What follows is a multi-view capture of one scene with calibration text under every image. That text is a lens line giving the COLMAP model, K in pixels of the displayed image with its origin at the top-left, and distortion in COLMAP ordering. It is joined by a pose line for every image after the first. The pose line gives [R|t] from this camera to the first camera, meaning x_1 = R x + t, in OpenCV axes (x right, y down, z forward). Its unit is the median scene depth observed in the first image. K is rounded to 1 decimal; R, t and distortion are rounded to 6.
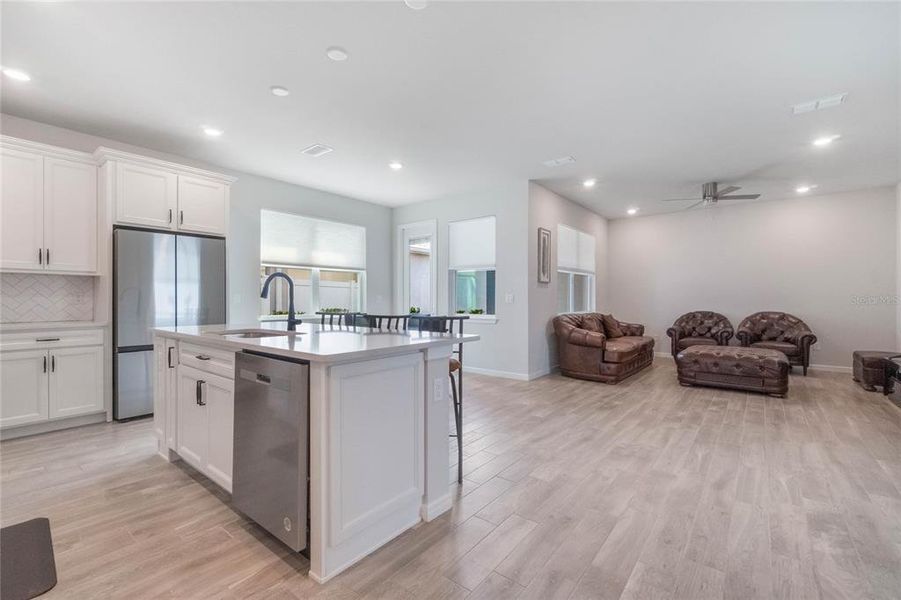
lens RADIAL K [[391.3, 0, 450.5], [0, 391.3, 300.0], [0, 0, 1]] dist [0.002299, 0.000406]
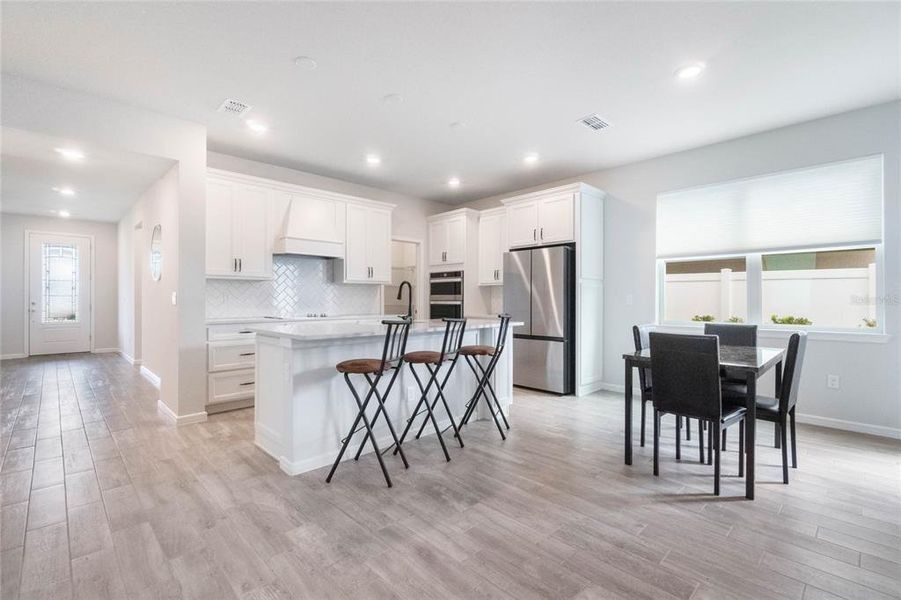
lens RADIAL K [[412.2, 0, 450.5], [0, 412.2, 300.0], [0, 0, 1]] dist [0.000991, 0.000408]
pose [[-0.133093, 0.002165, -0.991101, 0.430376], [-0.001683, 0.999996, 0.002410, -0.003208], [0.991102, 0.001989, -0.133089, 0.601959]]
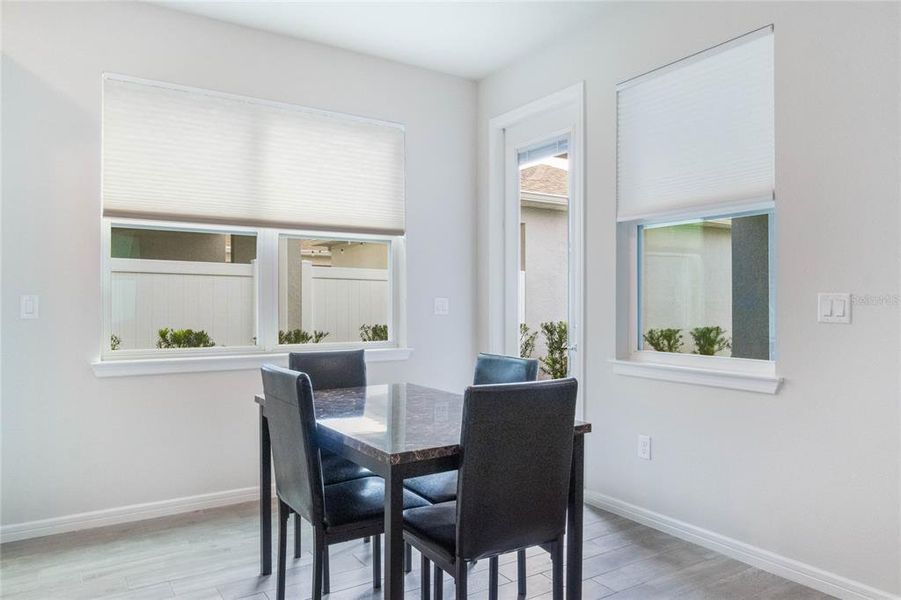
lens RADIAL K [[622.1, 0, 450.5], [0, 622.1, 300.0], [0, 0, 1]] dist [0.000416, 0.000376]
pose [[0.948482, -0.001660, -0.316826, 0.031538], [0.000789, 0.999996, -0.002877, -0.007871], [0.316830, 0.002479, 0.948479, 0.475917]]
